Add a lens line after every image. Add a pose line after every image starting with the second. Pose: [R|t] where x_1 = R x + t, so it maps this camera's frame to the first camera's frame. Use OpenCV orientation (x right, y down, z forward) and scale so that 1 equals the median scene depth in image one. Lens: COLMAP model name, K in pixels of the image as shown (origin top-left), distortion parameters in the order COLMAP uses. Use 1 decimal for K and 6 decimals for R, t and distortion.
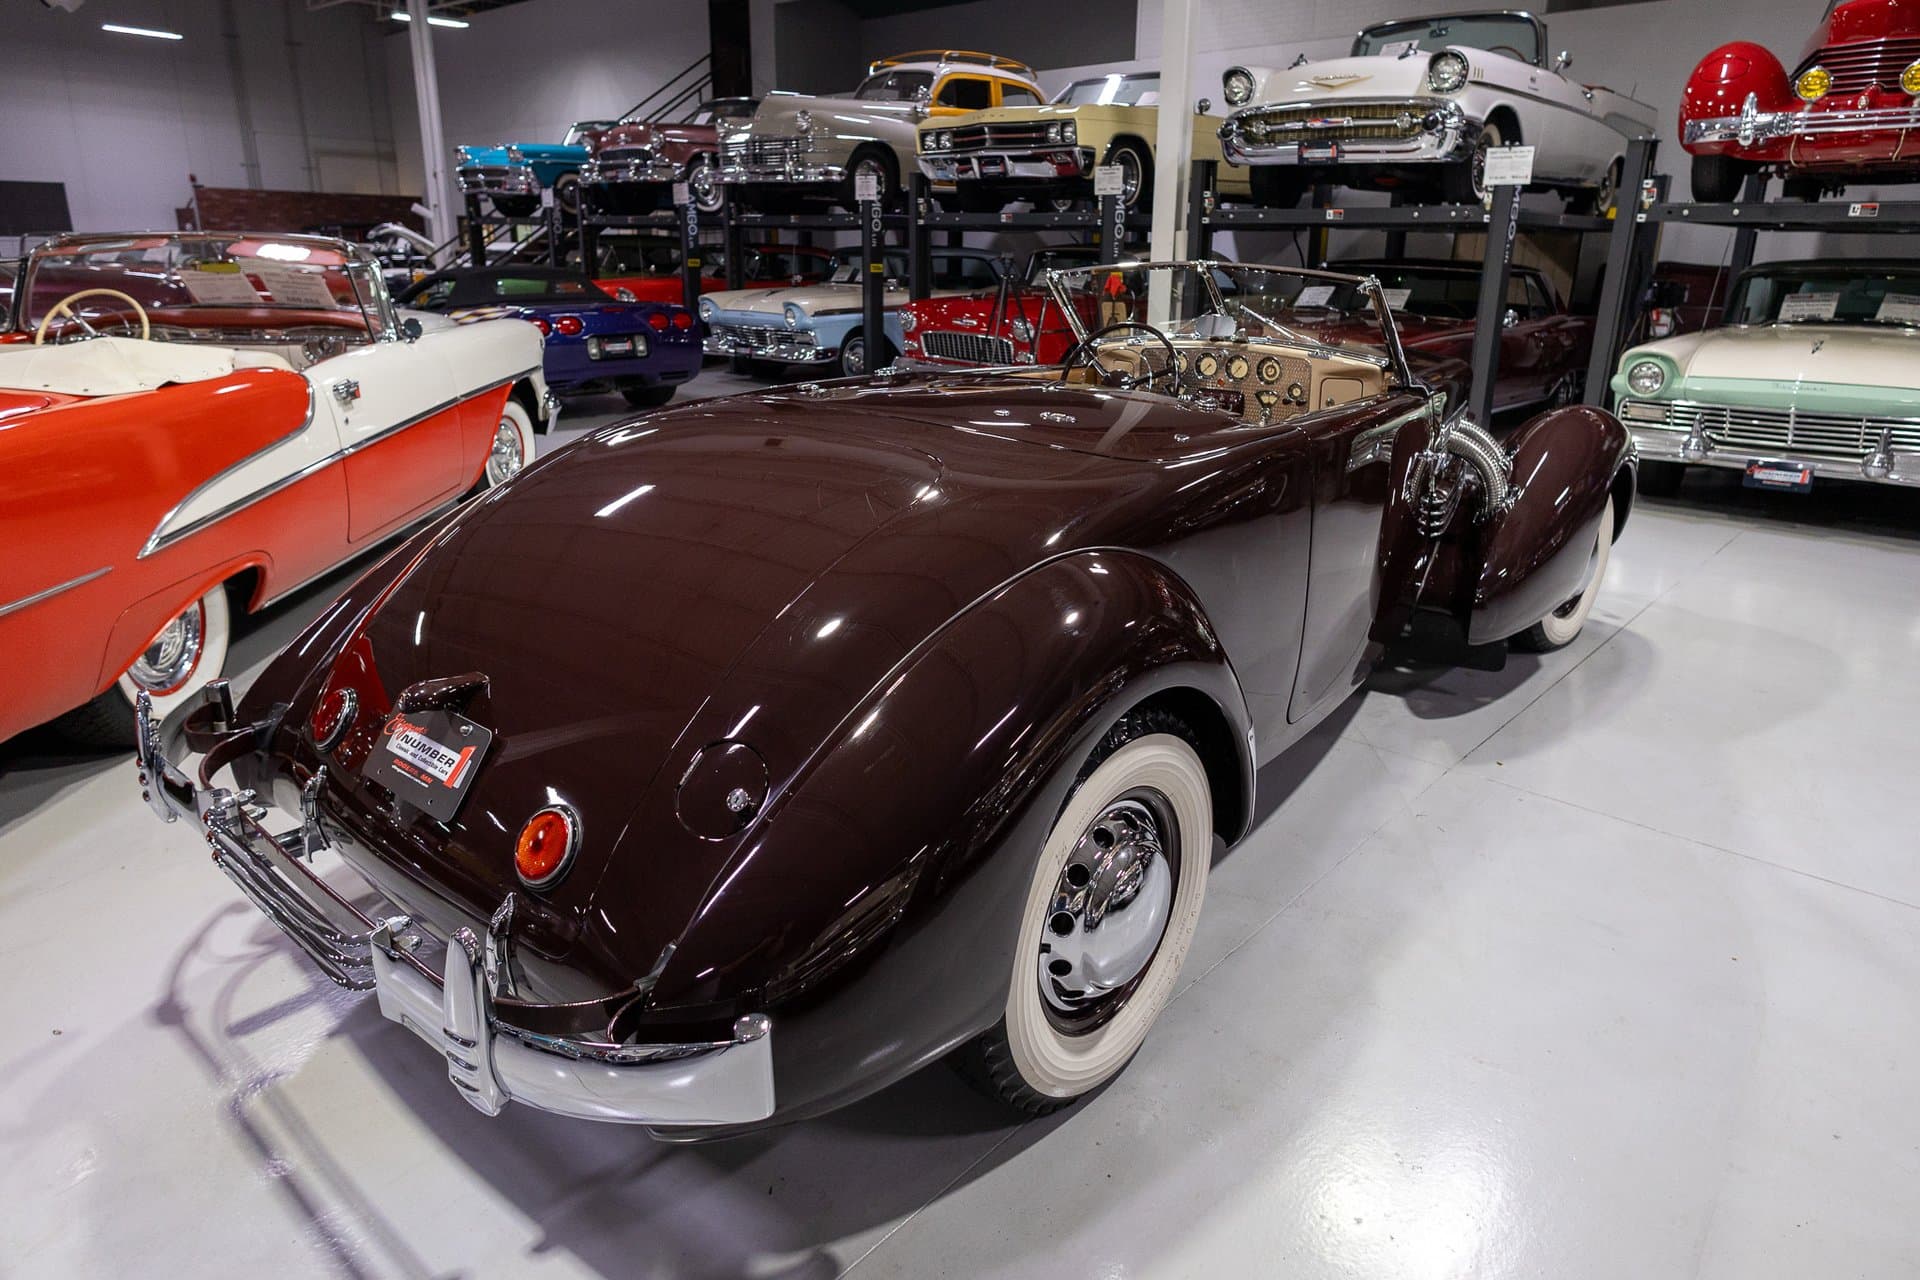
lens RADIAL K [[1194.9, 0, 963.3], [0, 1194.9, 580.6], [0, 0, 1]] dist [0.010165, 0.000800]
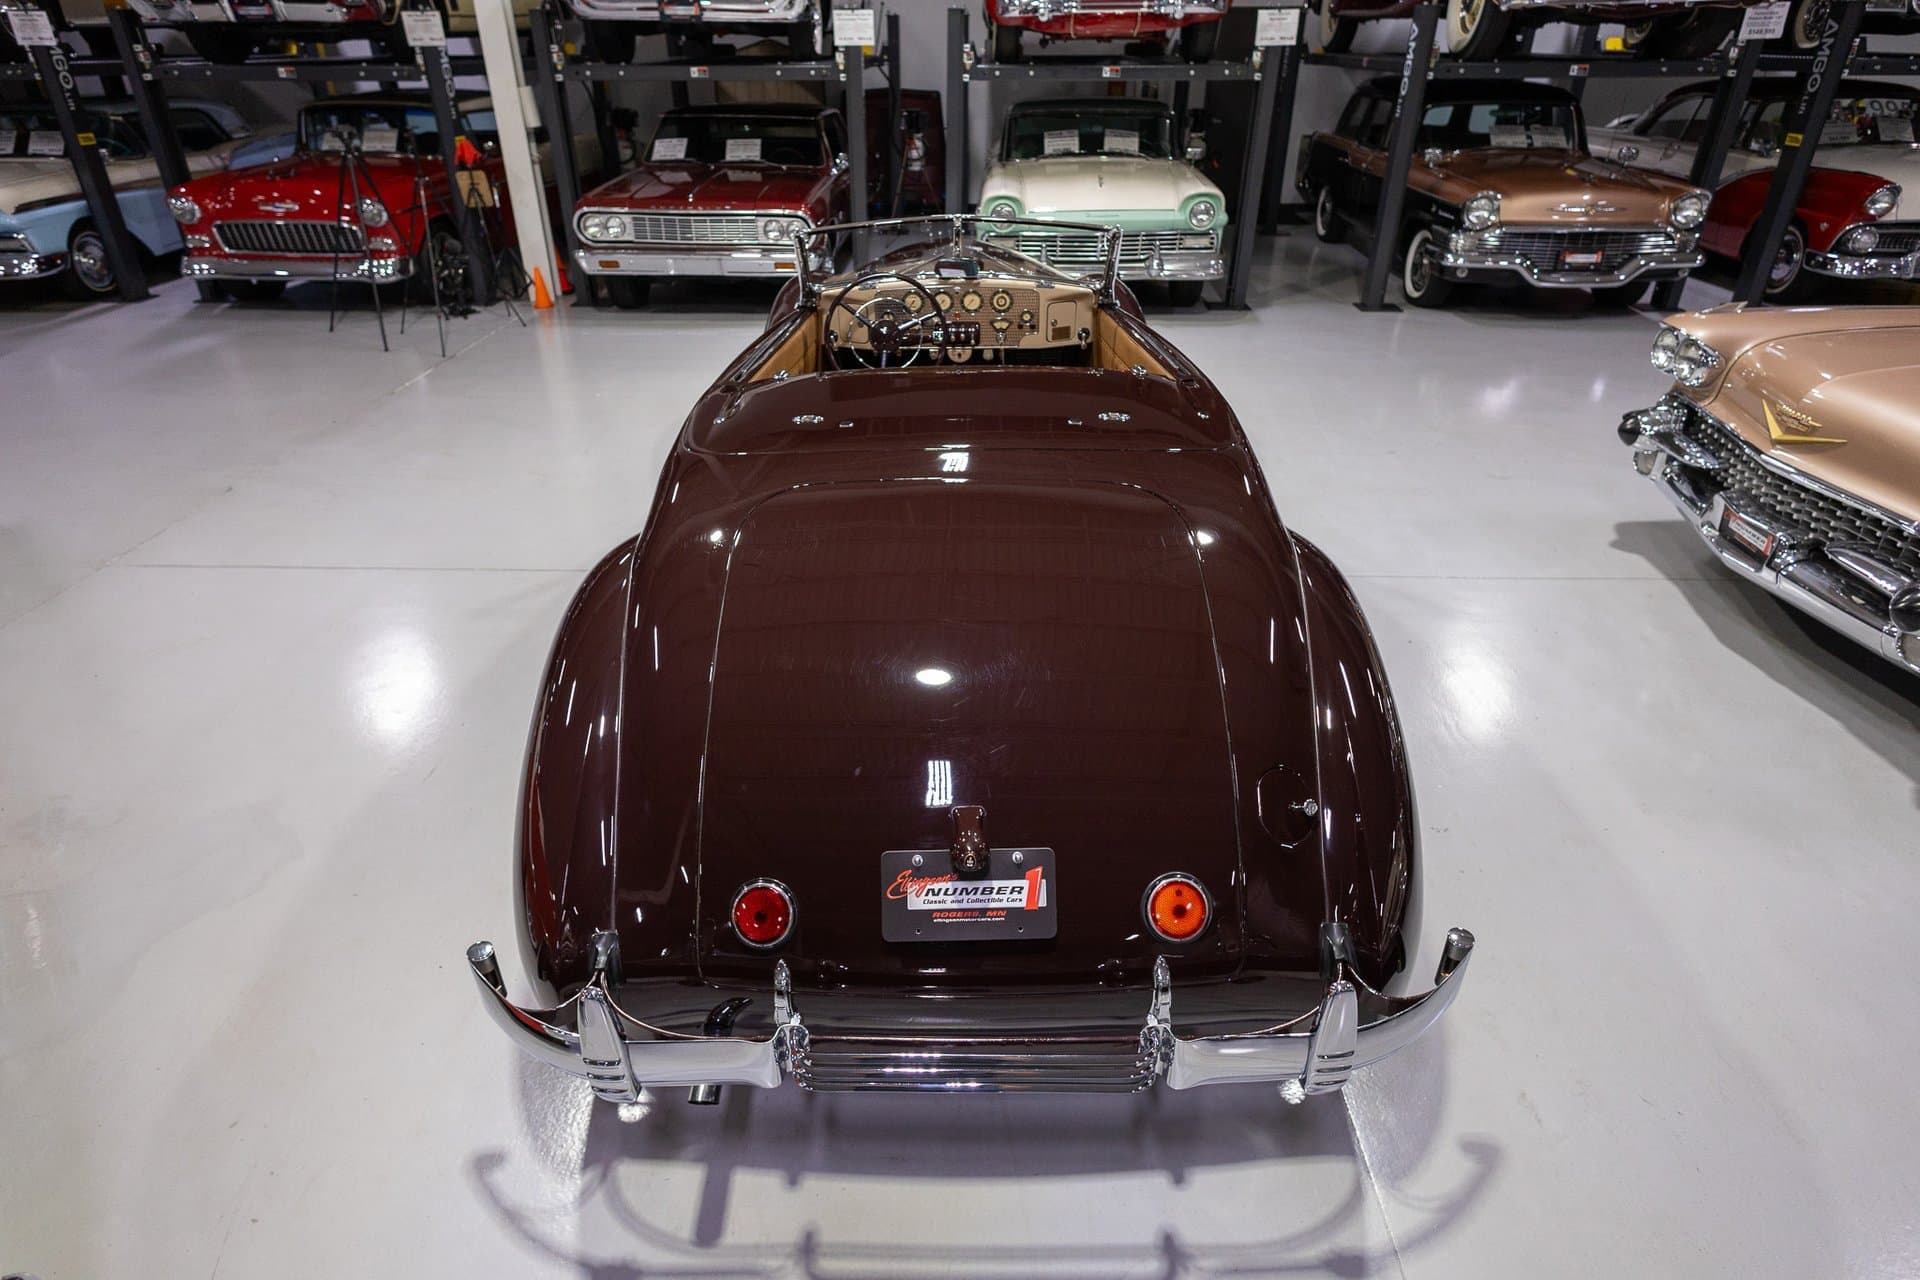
lens RADIAL K [[1091.6, 0, 964.3], [0, 1091.6, 625.9], [0, 0, 1]] dist [0.014523, -0.002313]
pose [[0.748012, -0.332997, 0.574100, -0.238858], [0.192077, 0.936618, 0.293007, -0.094013], [-0.635283, -0.108902, 0.764563, 0.072642]]
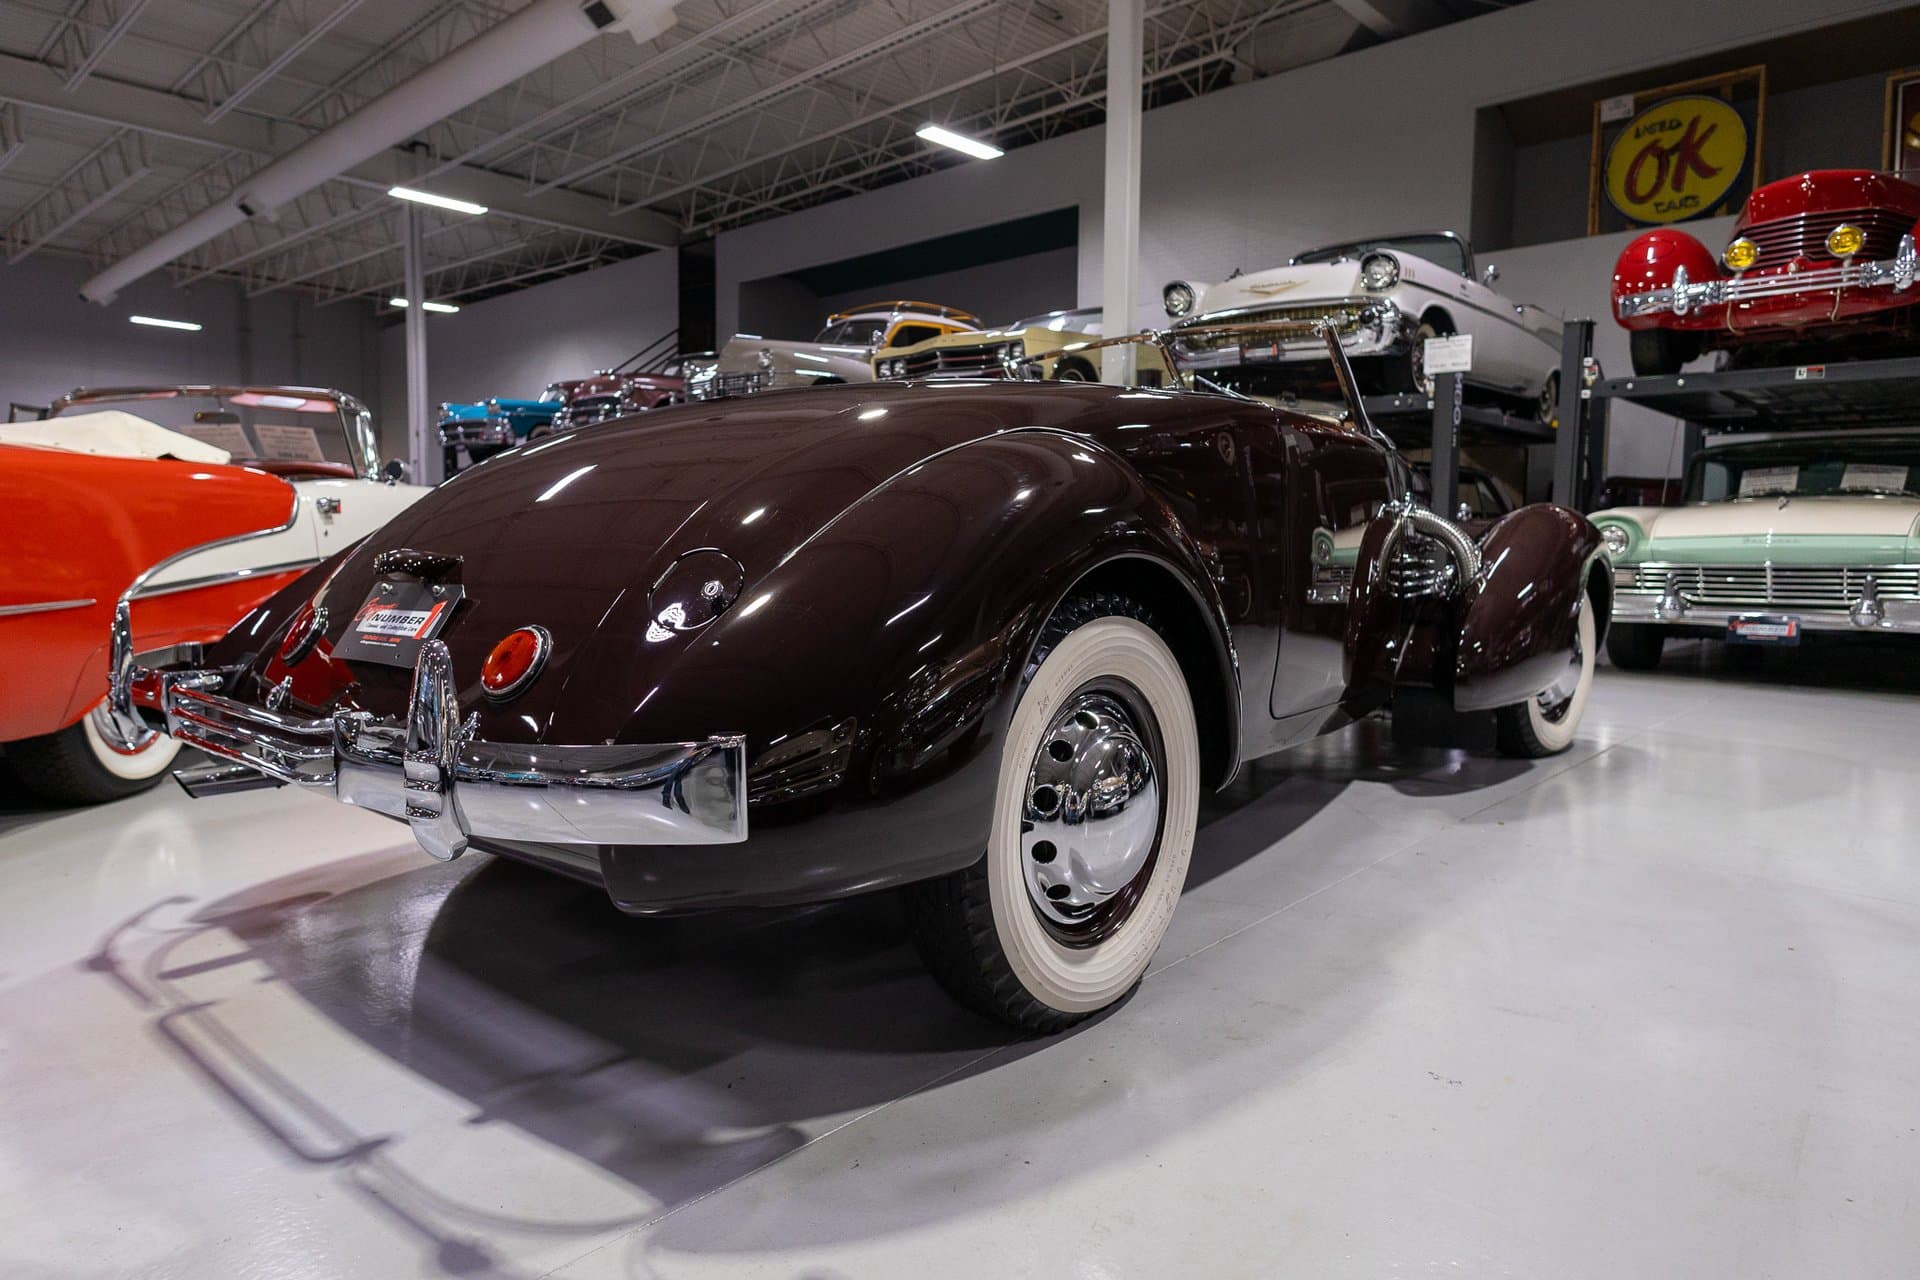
lens RADIAL K [[1203.9, 0, 861.4], [0, 1203.9, 619.9], [0, 0, 1]] dist [0.010159, -0.000649]
pose [[0.999102, -0.003526, -0.042234, -0.005462], [-0.005244, 0.978591, -0.205749, 0.088274], [0.042055, 0.205785, 0.977693, 0.010266]]
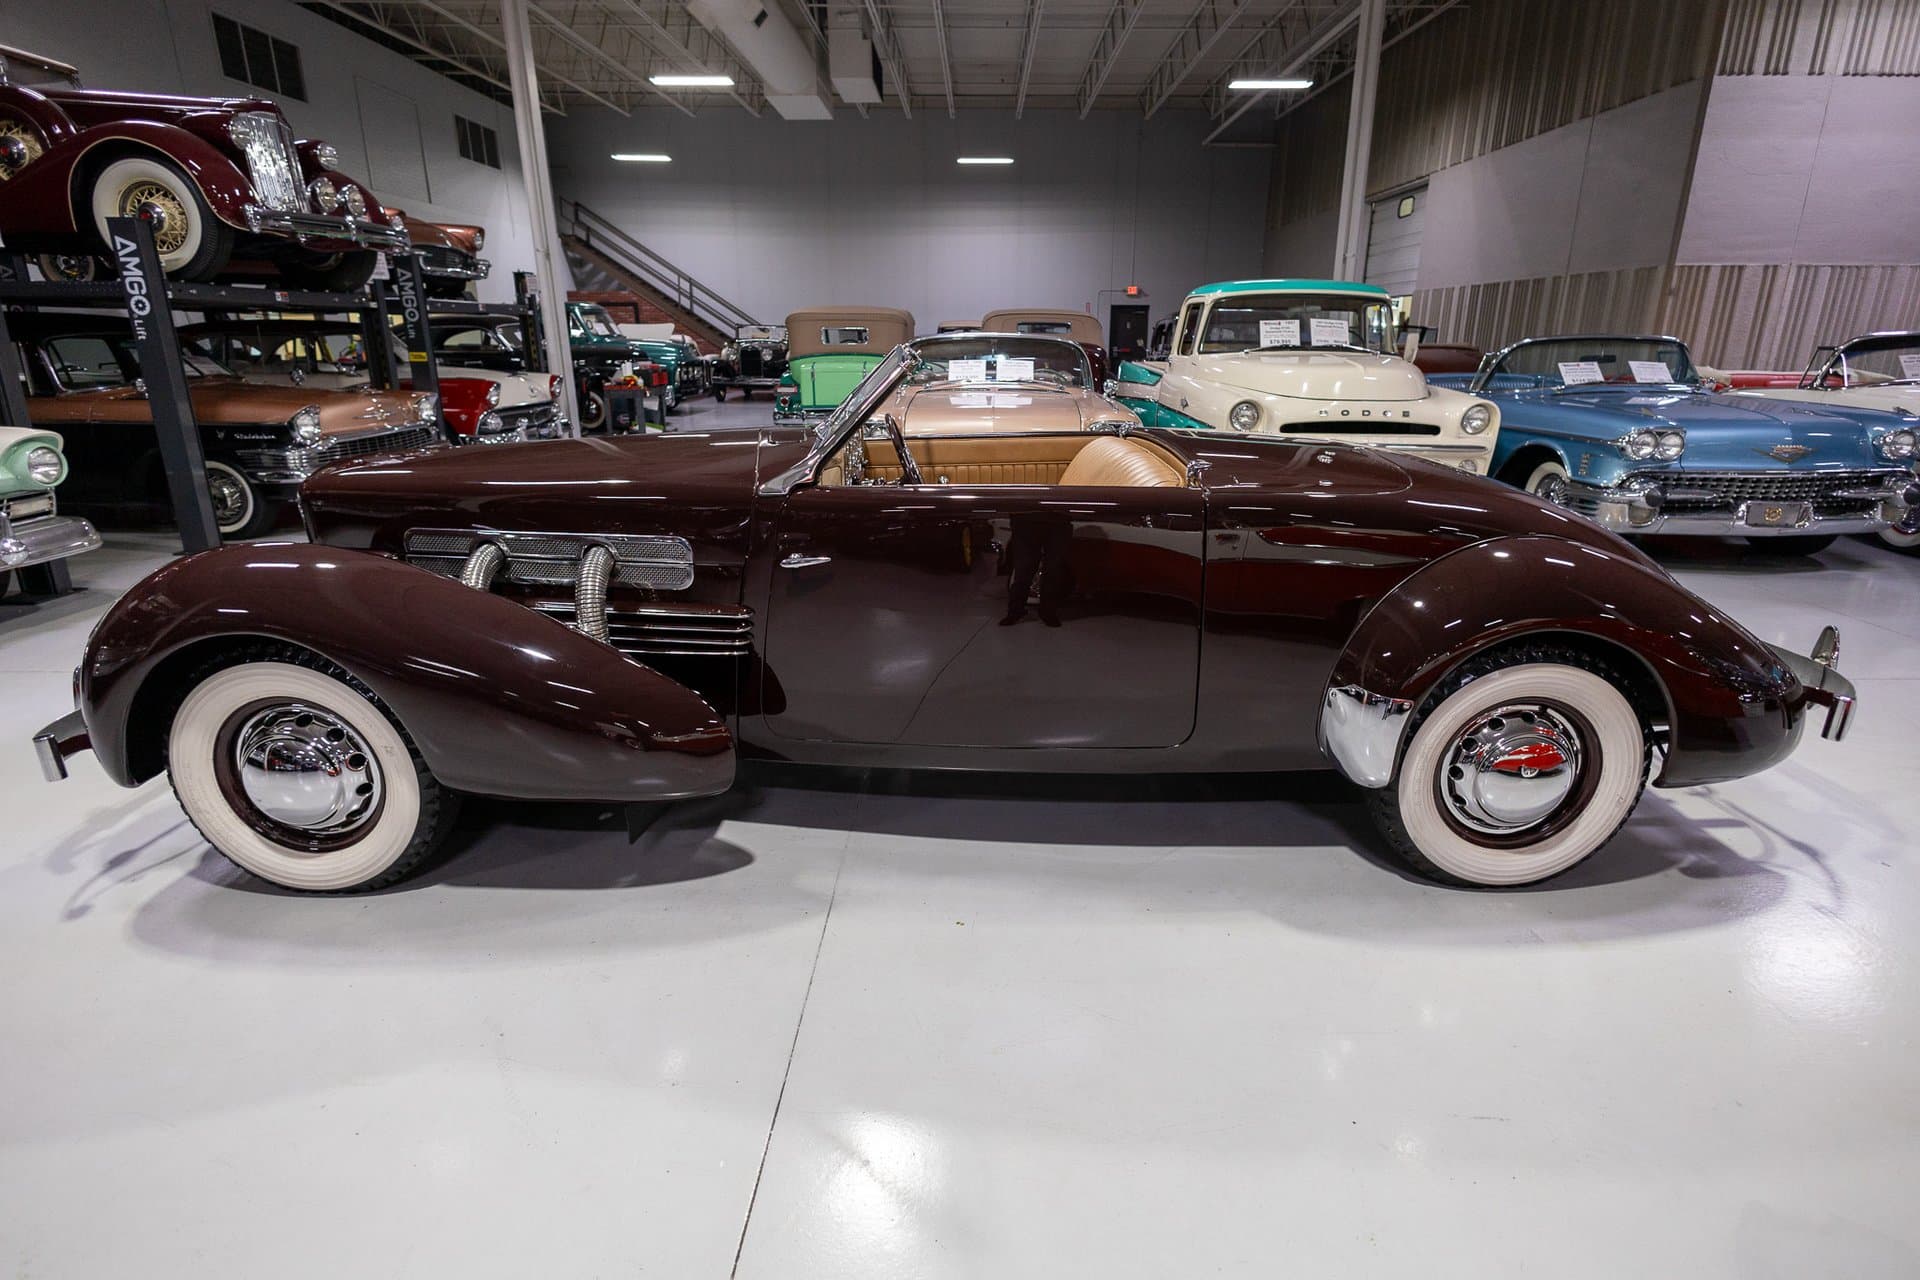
lens RADIAL K [[935.1, 0, 993.9], [0, 935.1, 606.0], [0, 0, 1]] dist [0.023461, -0.009075]
pose [[-0.690064, -0.217020, 0.690445, -0.219099], [0.183581, 0.870299, 0.457032, -0.196618], [-0.700079, 0.442134, -0.560721, 0.691385]]
